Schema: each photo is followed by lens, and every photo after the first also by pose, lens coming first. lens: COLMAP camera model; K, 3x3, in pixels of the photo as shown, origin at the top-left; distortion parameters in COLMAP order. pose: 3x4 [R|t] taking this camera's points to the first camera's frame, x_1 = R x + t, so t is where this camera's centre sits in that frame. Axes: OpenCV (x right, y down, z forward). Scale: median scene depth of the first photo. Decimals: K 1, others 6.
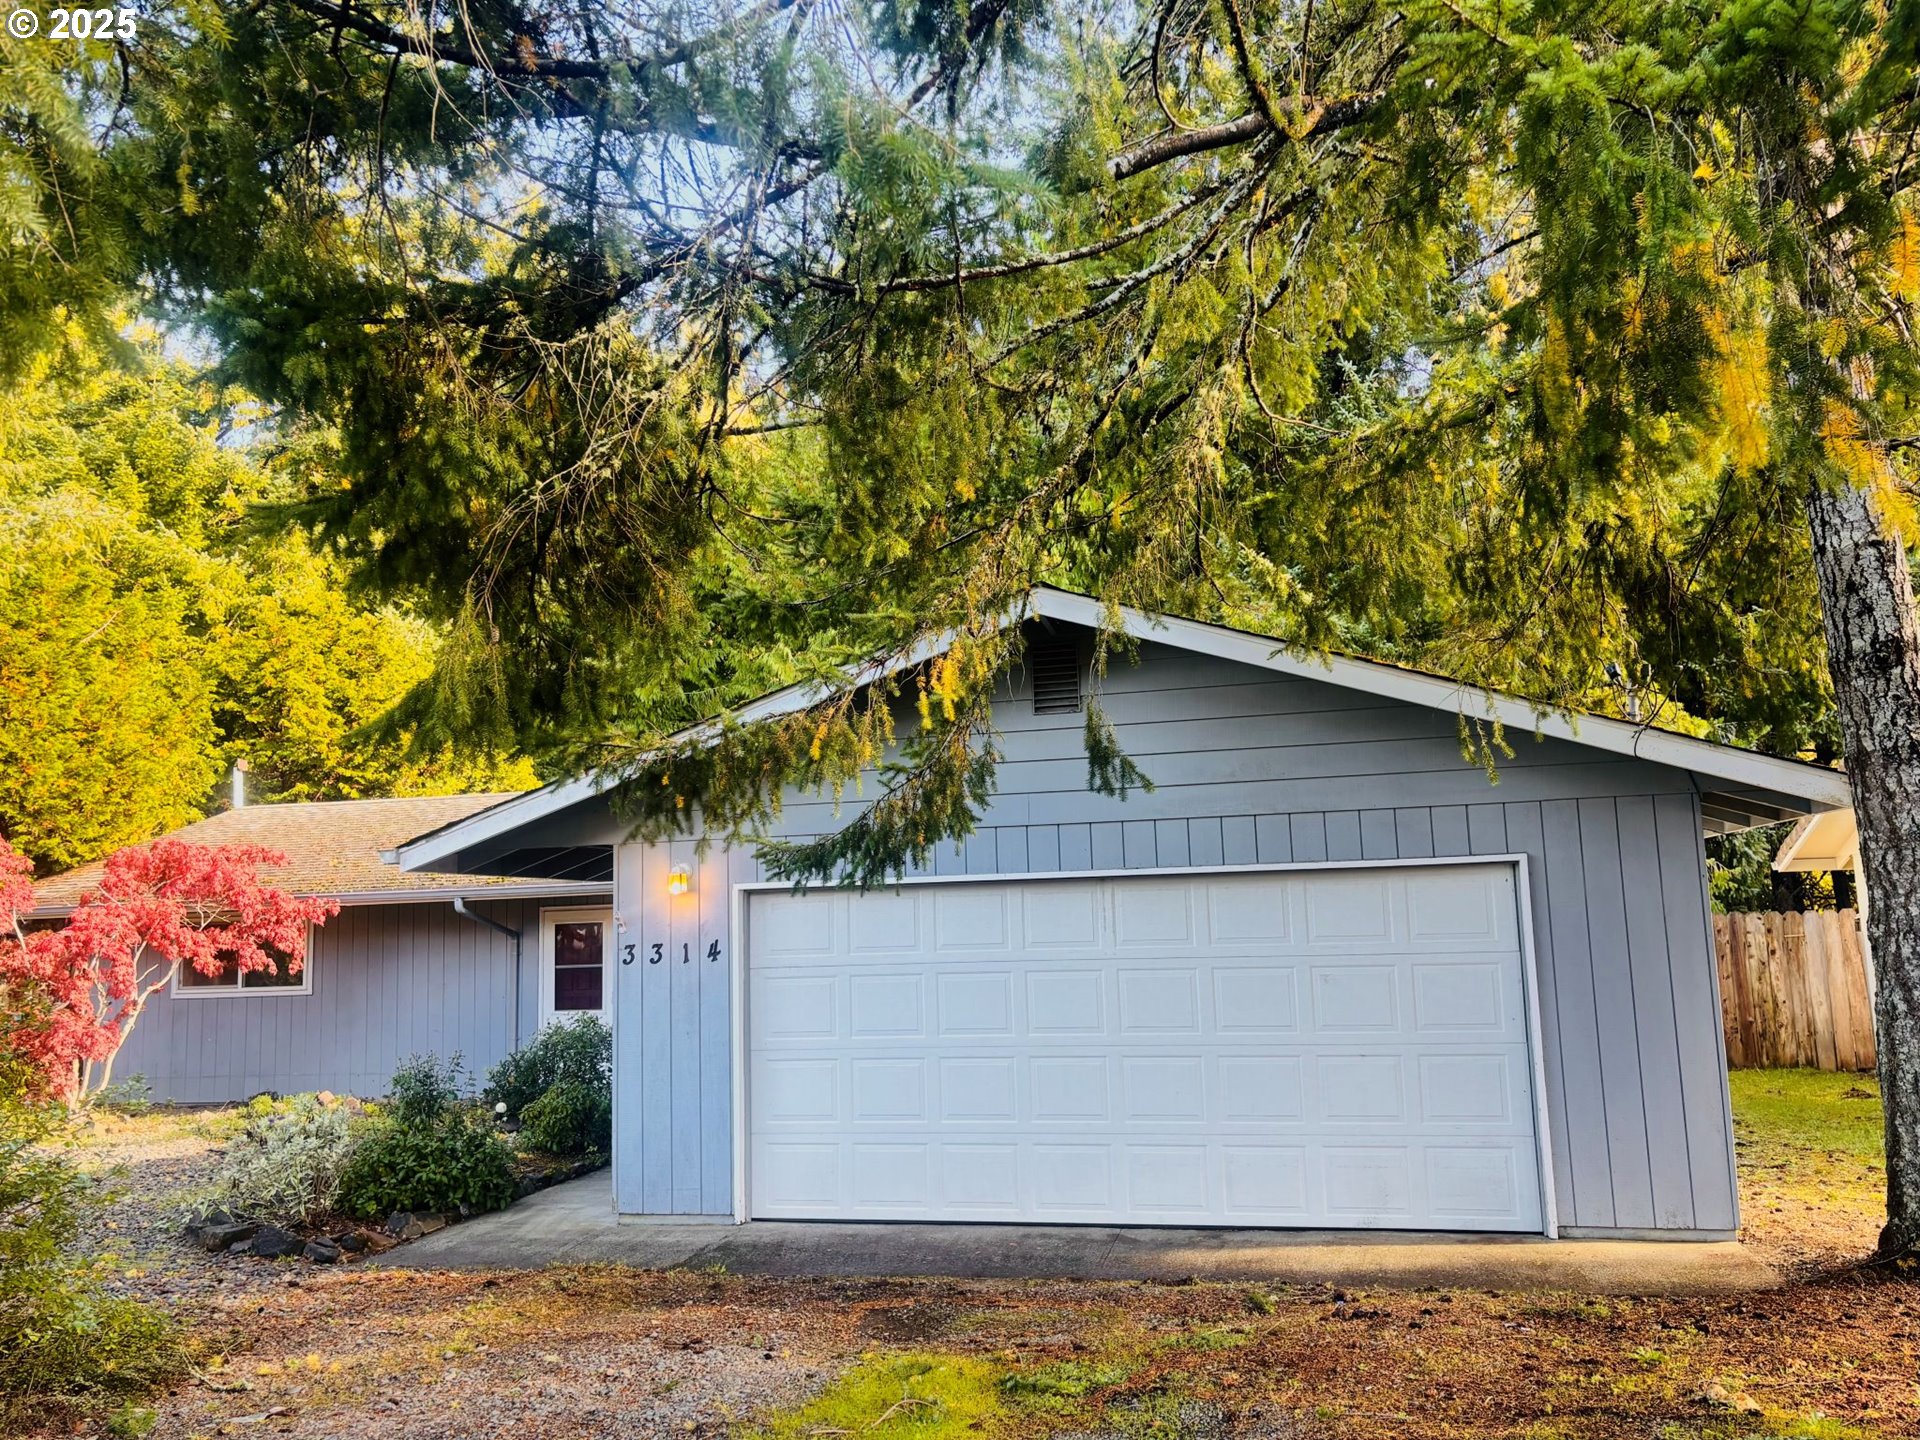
lens RADIAL K [[1469.1, 0, 960.0], [0, 1469.1, 720.0], [0, 0, 1]] dist [0.004058, 0.004135]
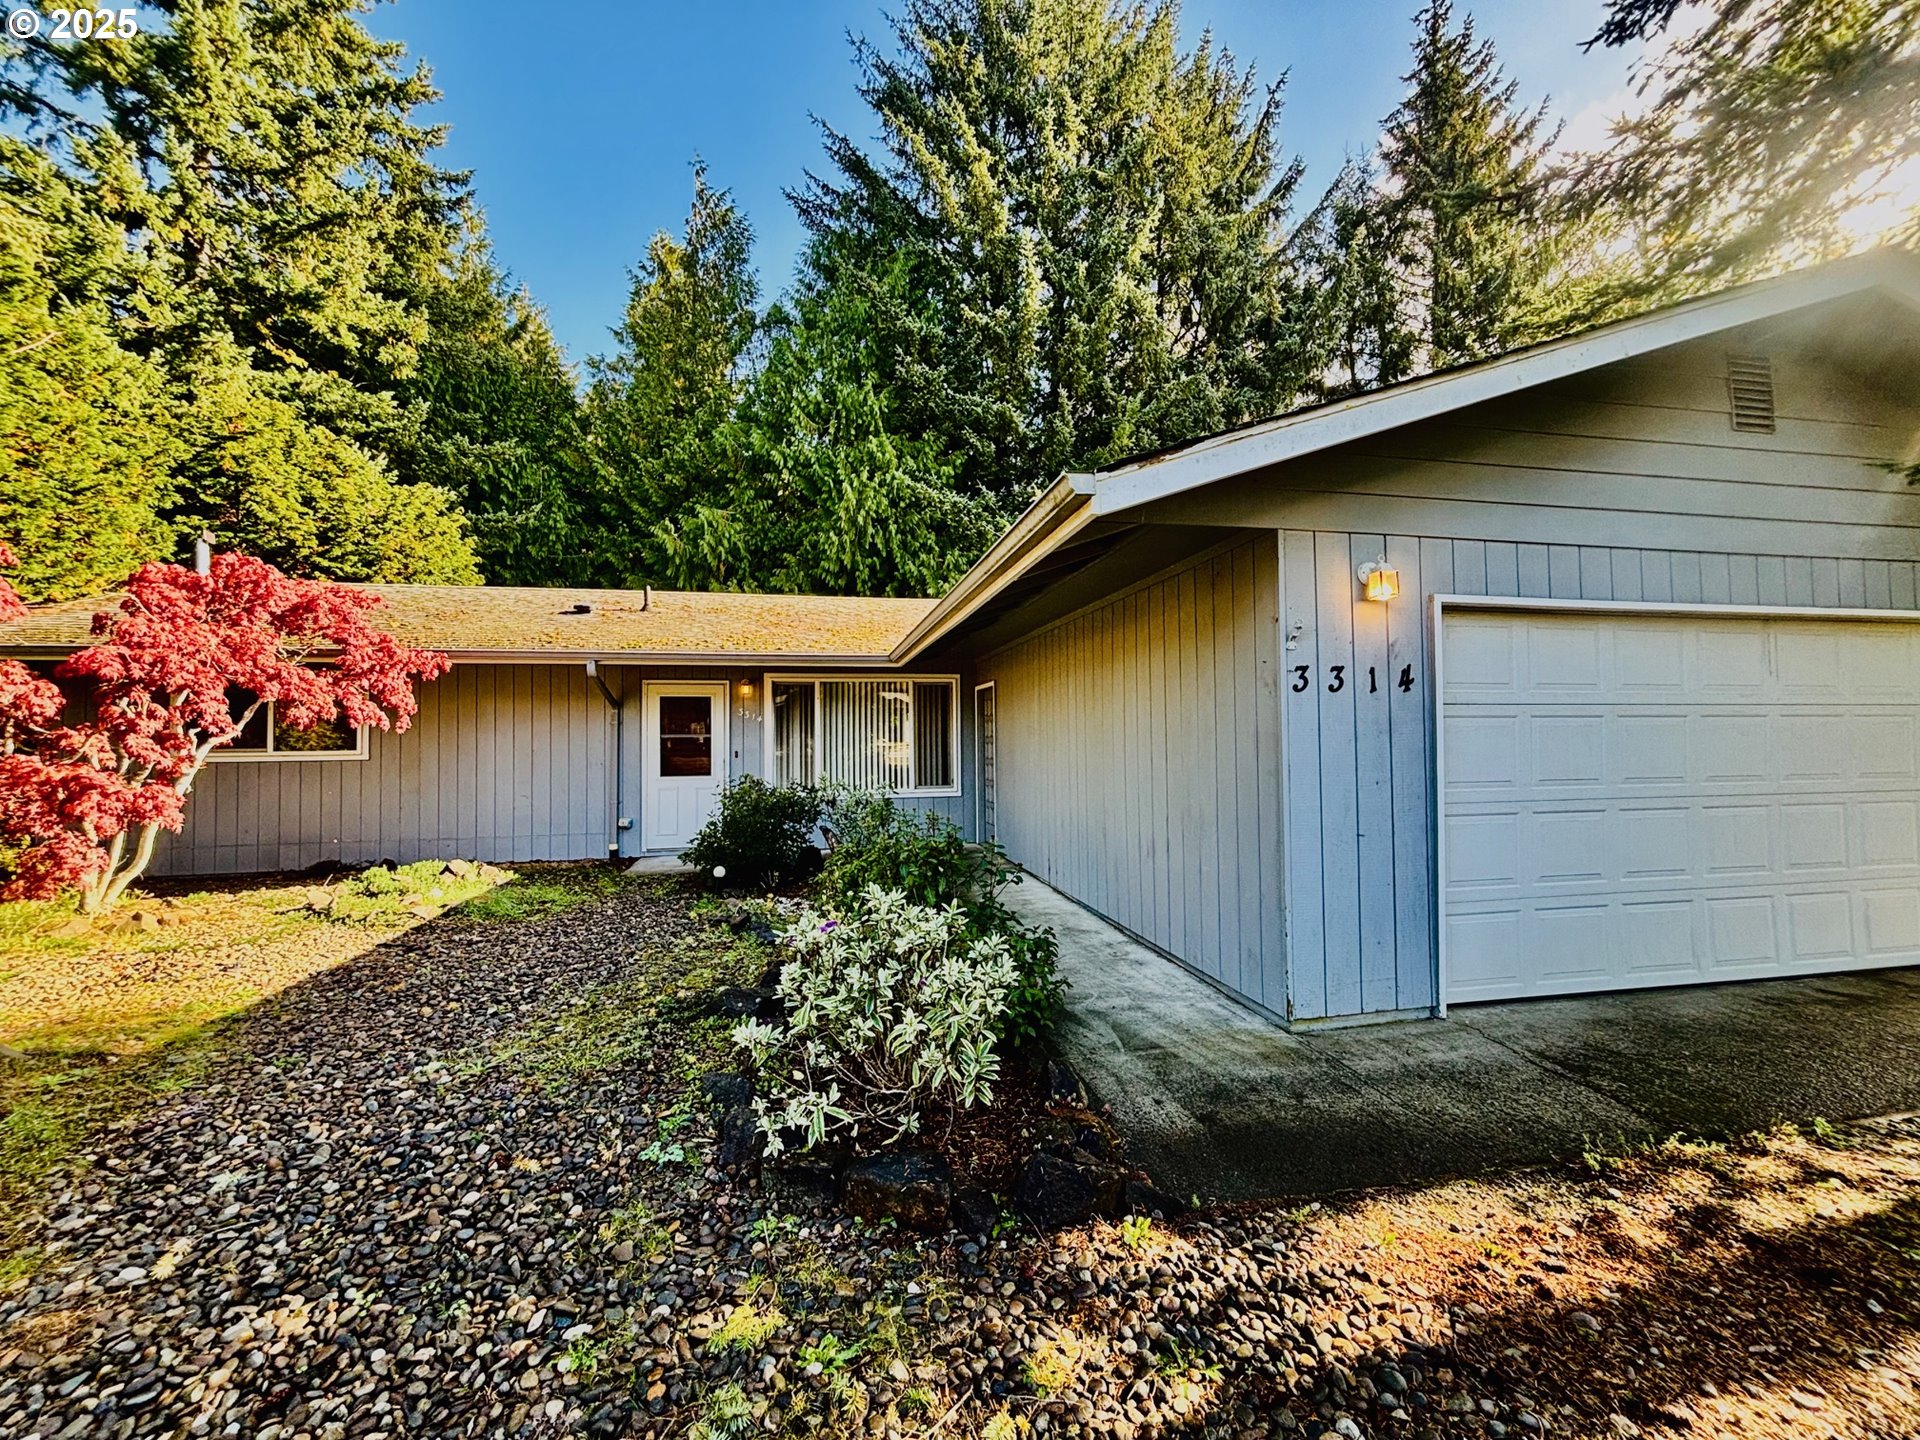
lens RADIAL K [[777.6, 0, 960.0], [0, 777.6, 720.0], [0, 0, 1]] dist [-0.000706, -0.000134]
pose [[0.914233, 0.032309, 0.403898, -0.285269], [-0.075499, 0.992942, 0.091466, 0.082770], [-0.398092, -0.114115, 0.910220, 0.372572]]
